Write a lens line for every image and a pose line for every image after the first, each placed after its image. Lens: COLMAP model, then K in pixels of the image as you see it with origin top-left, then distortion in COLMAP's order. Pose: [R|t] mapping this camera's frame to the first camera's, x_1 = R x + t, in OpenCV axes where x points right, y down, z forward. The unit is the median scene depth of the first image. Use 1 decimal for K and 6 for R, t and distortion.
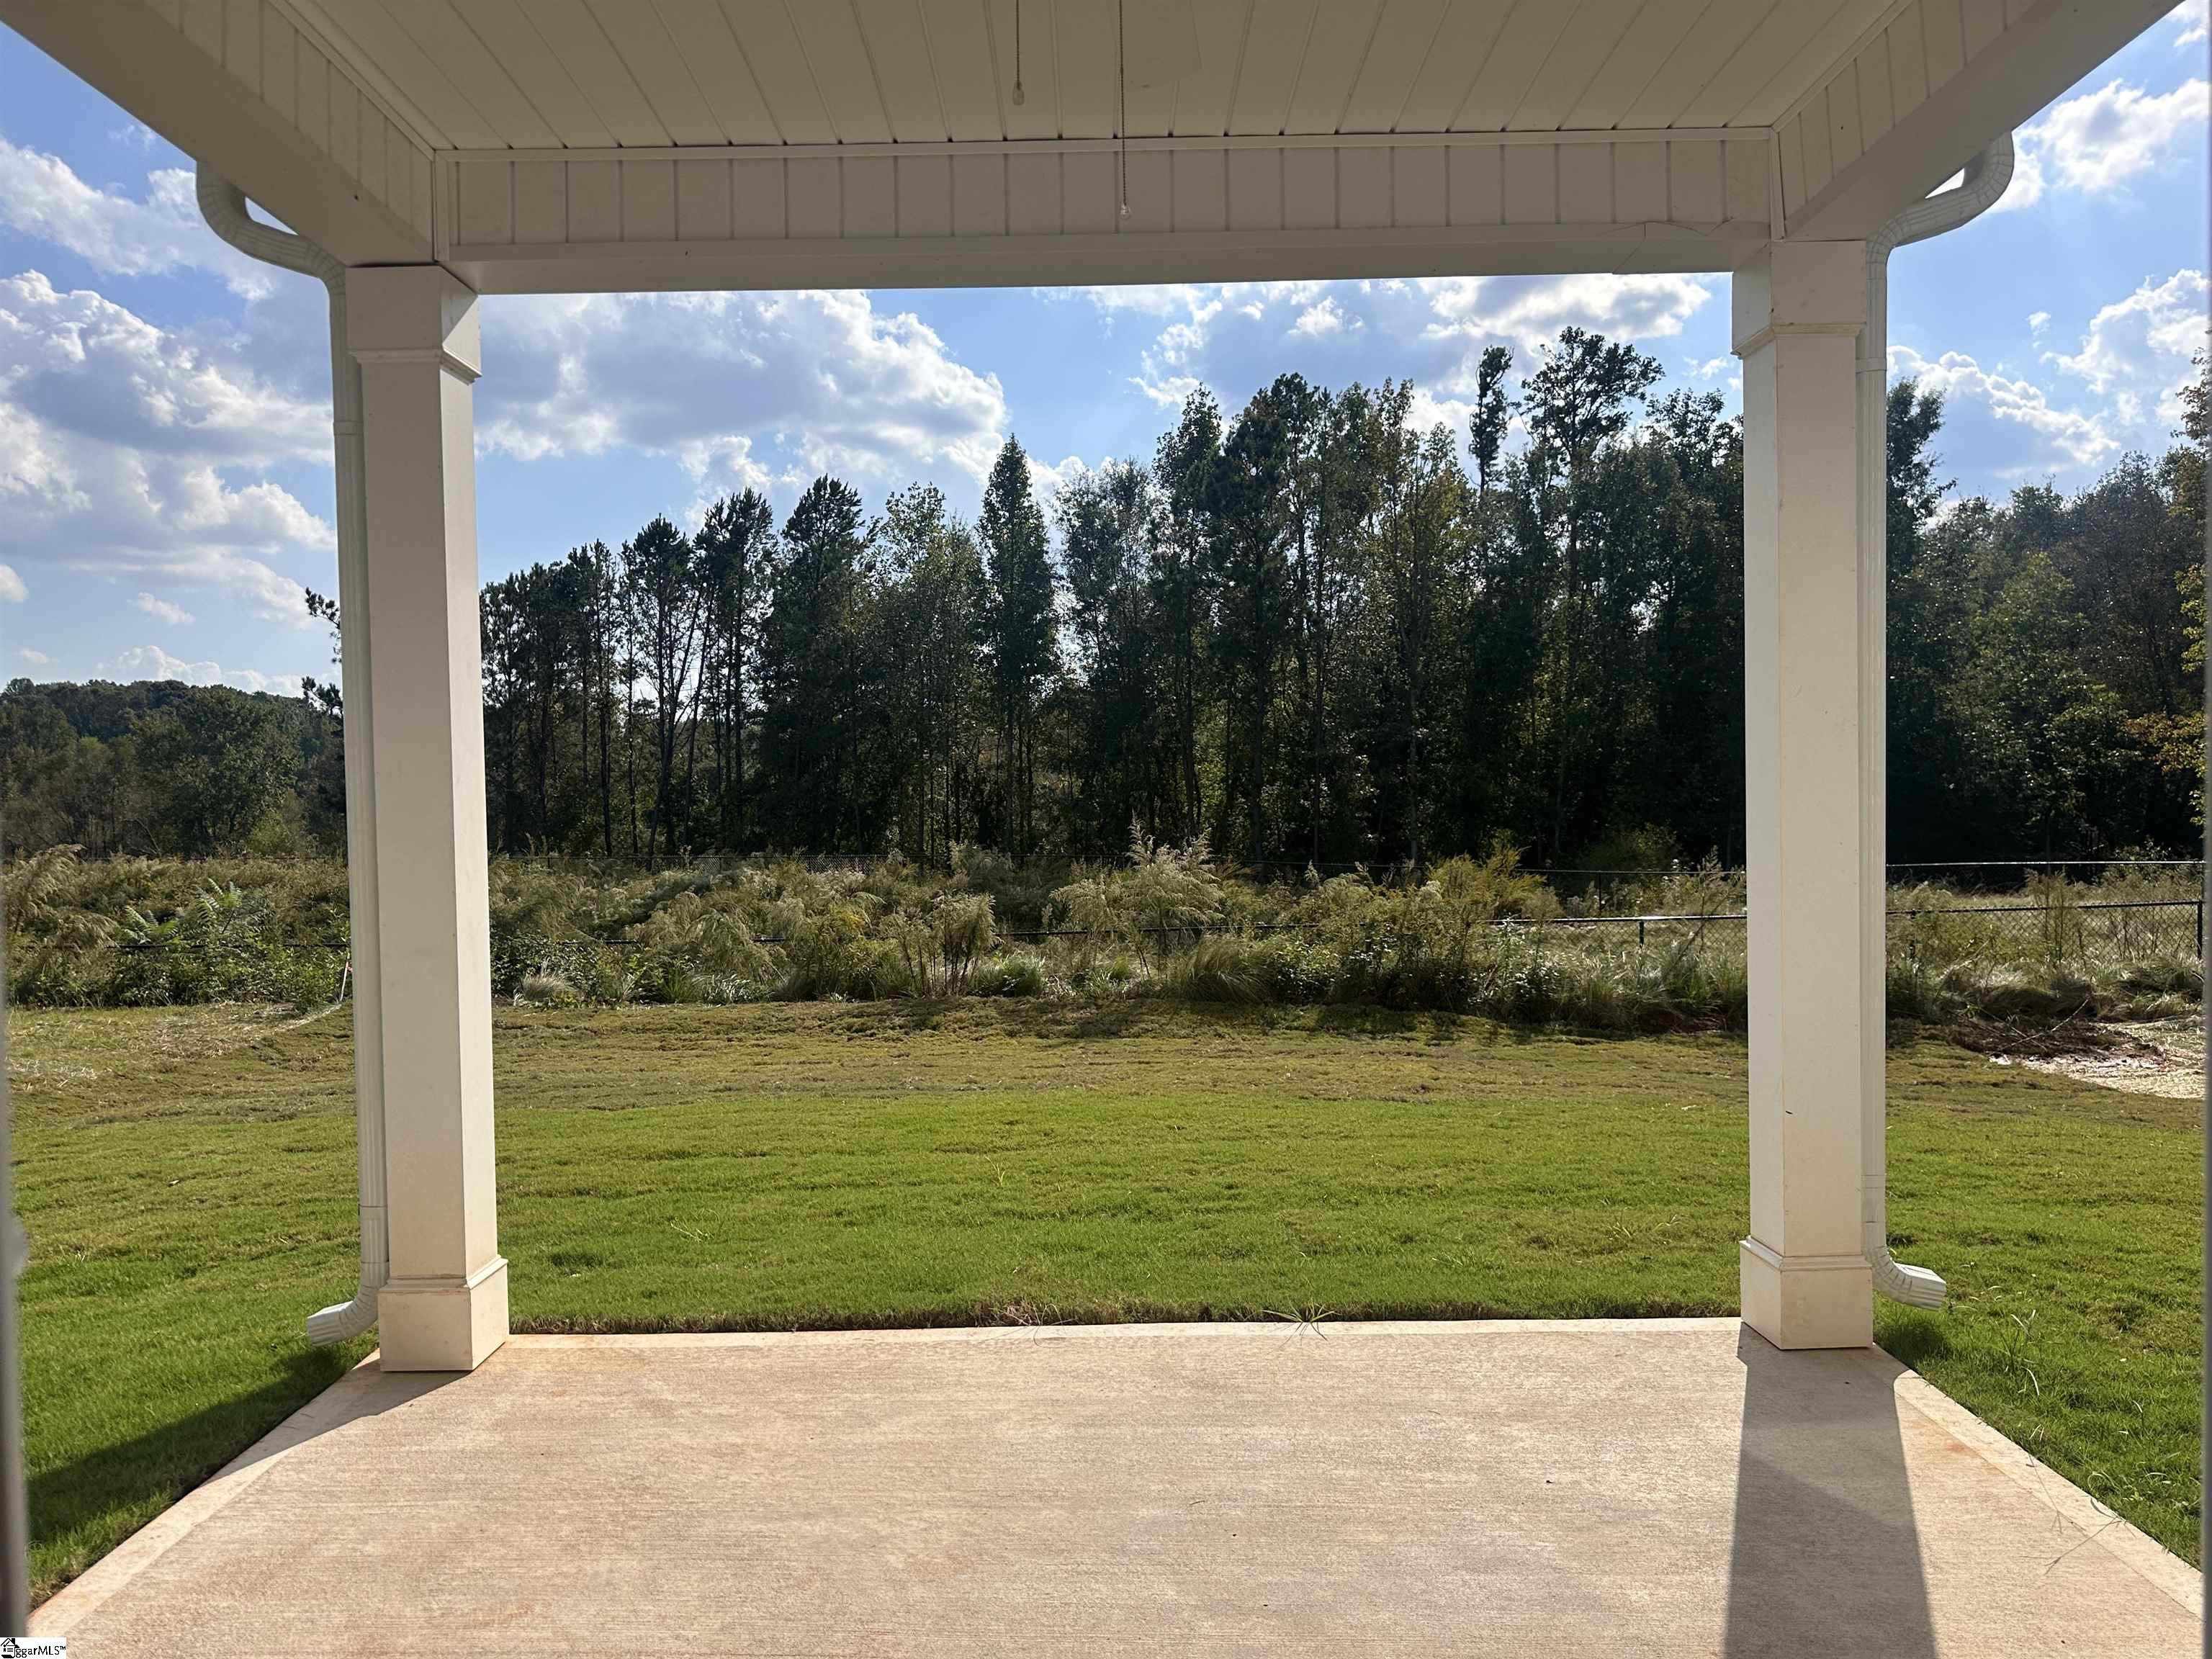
lens RADIAL K [[1564.4, 0, 1105.7], [0, 1564.4, 834.9], [0, 0, 1]] dist [0.008686, 0.002052]
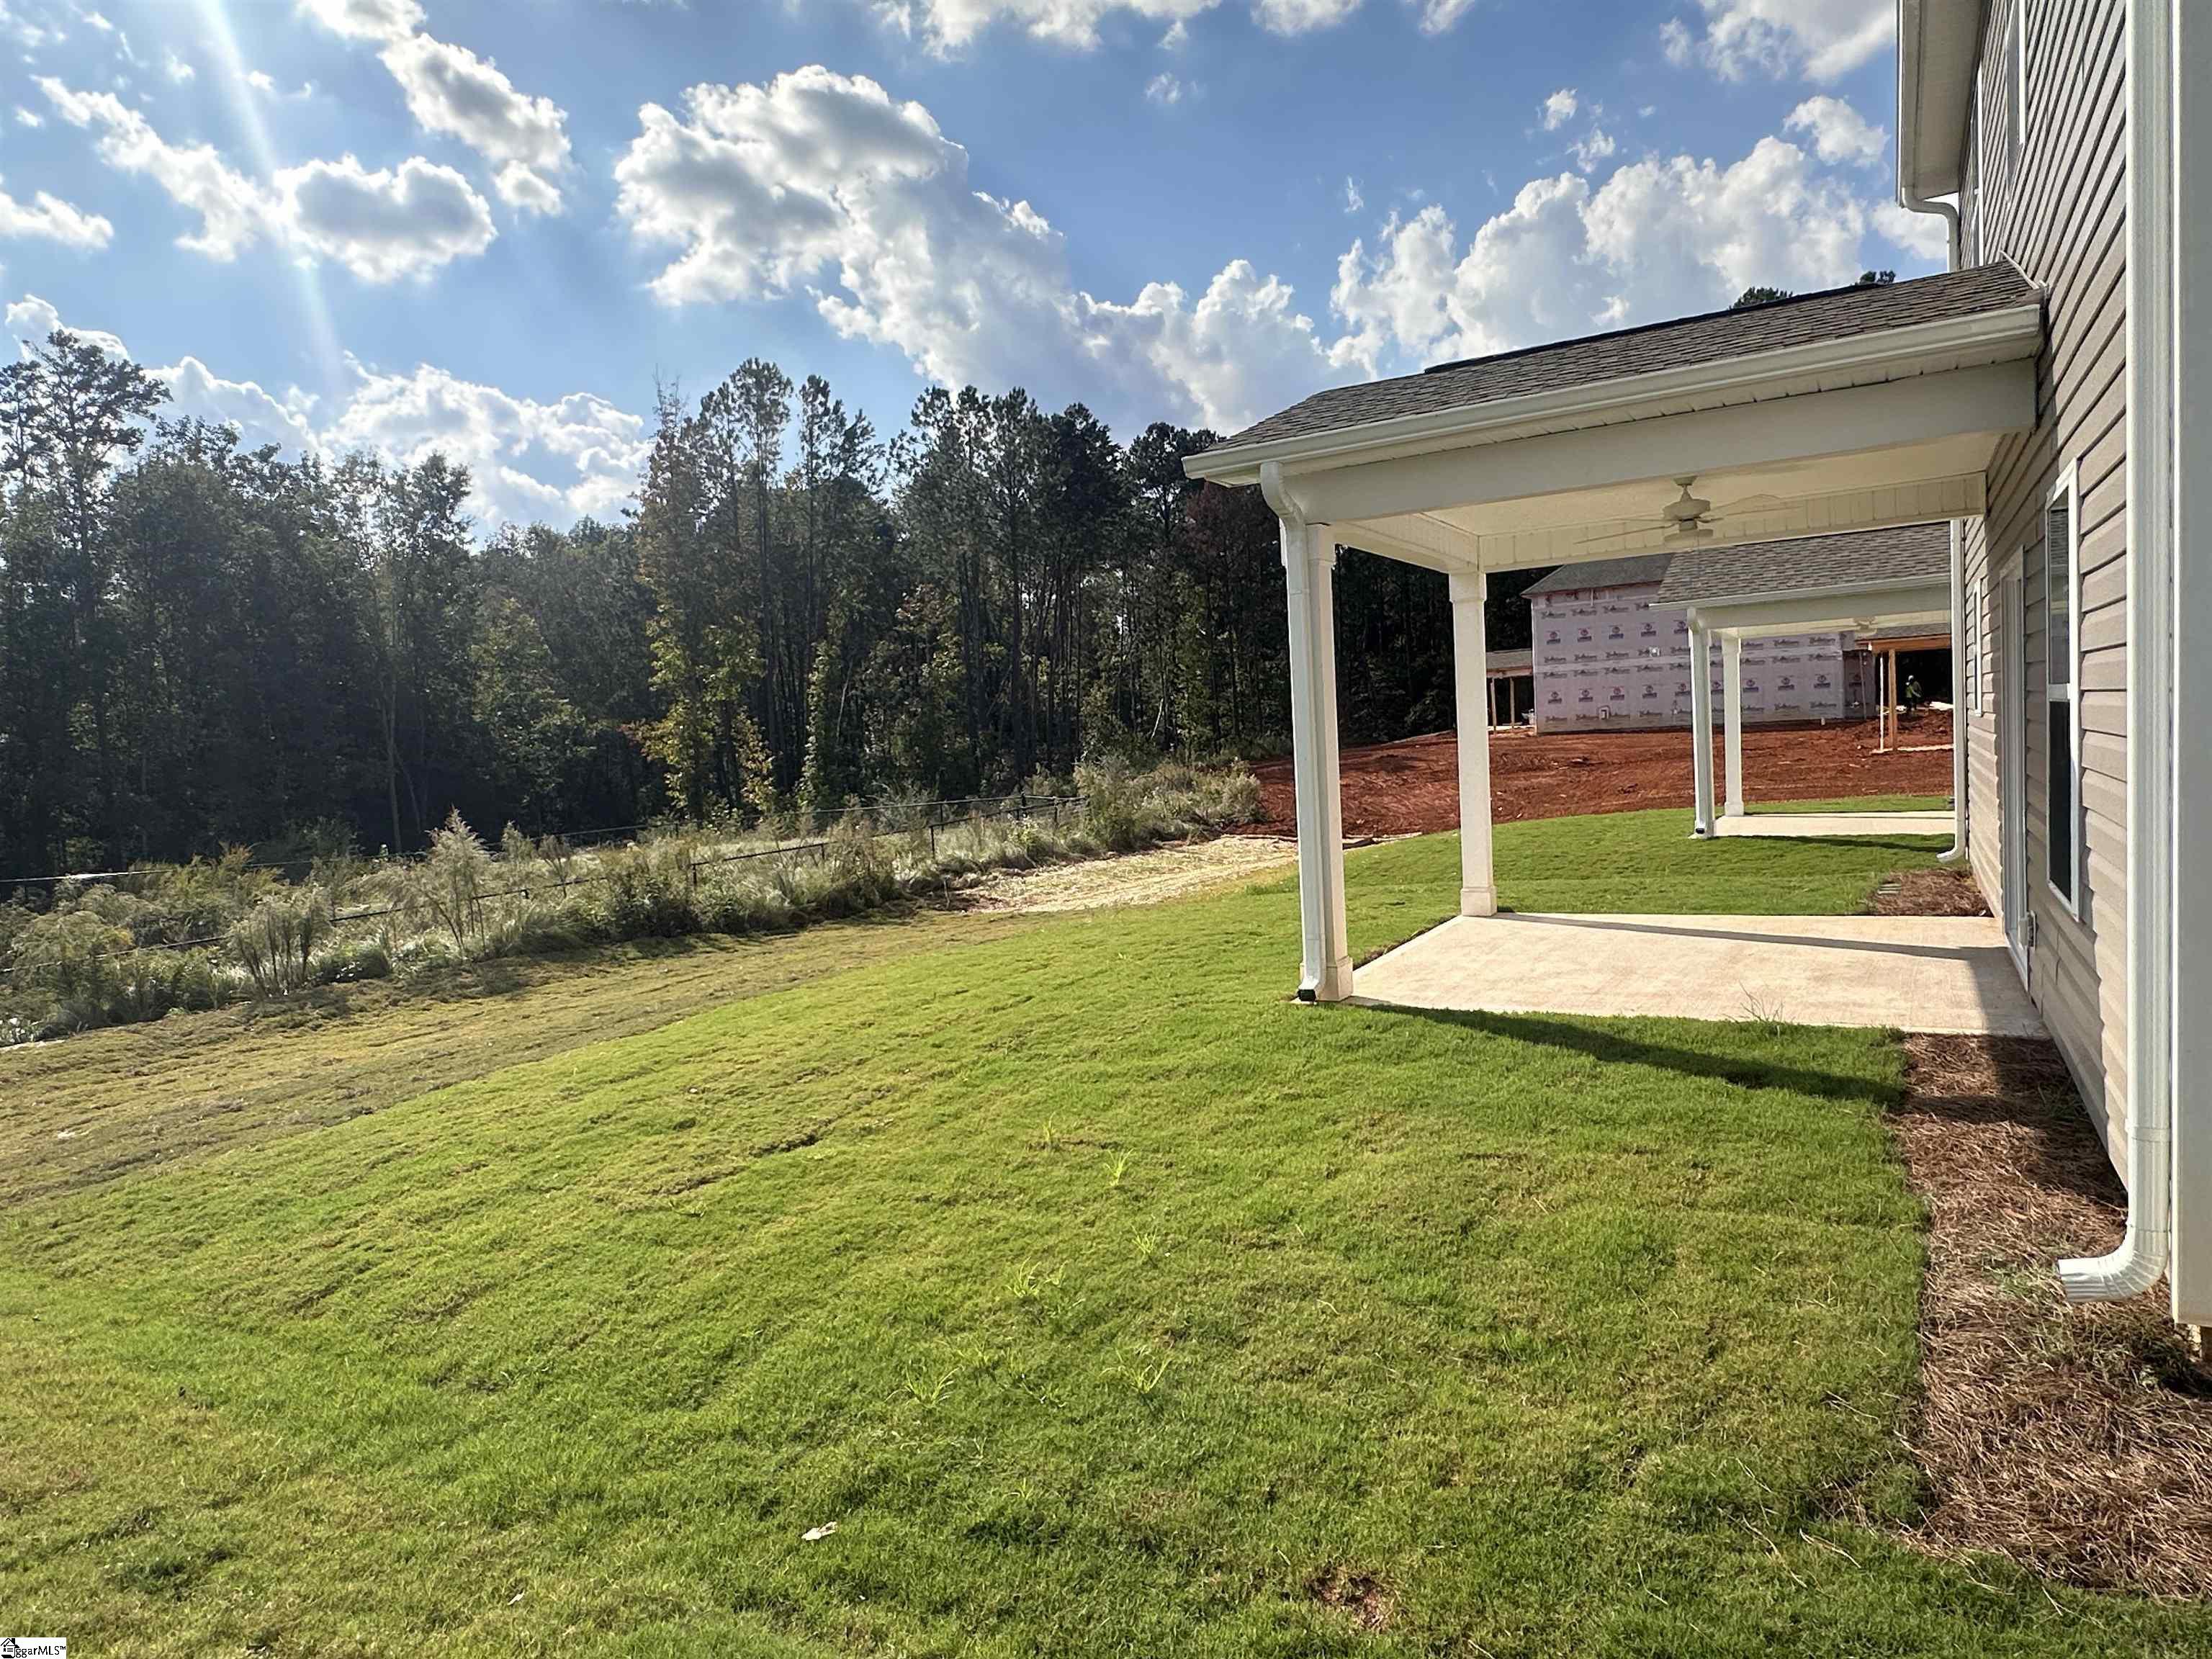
lens RADIAL K [[1366.8, 0, 1106.2], [0, 1366.8, 828.1], [0, 0, 1]] dist [-0.008084, -0.001807]
pose [[0.484881, -0.069968, 0.871777, -0.158345], [0.069269, 0.996736, 0.041469, -0.001320], [-0.871833, 0.040280, 0.488145, 0.021217]]
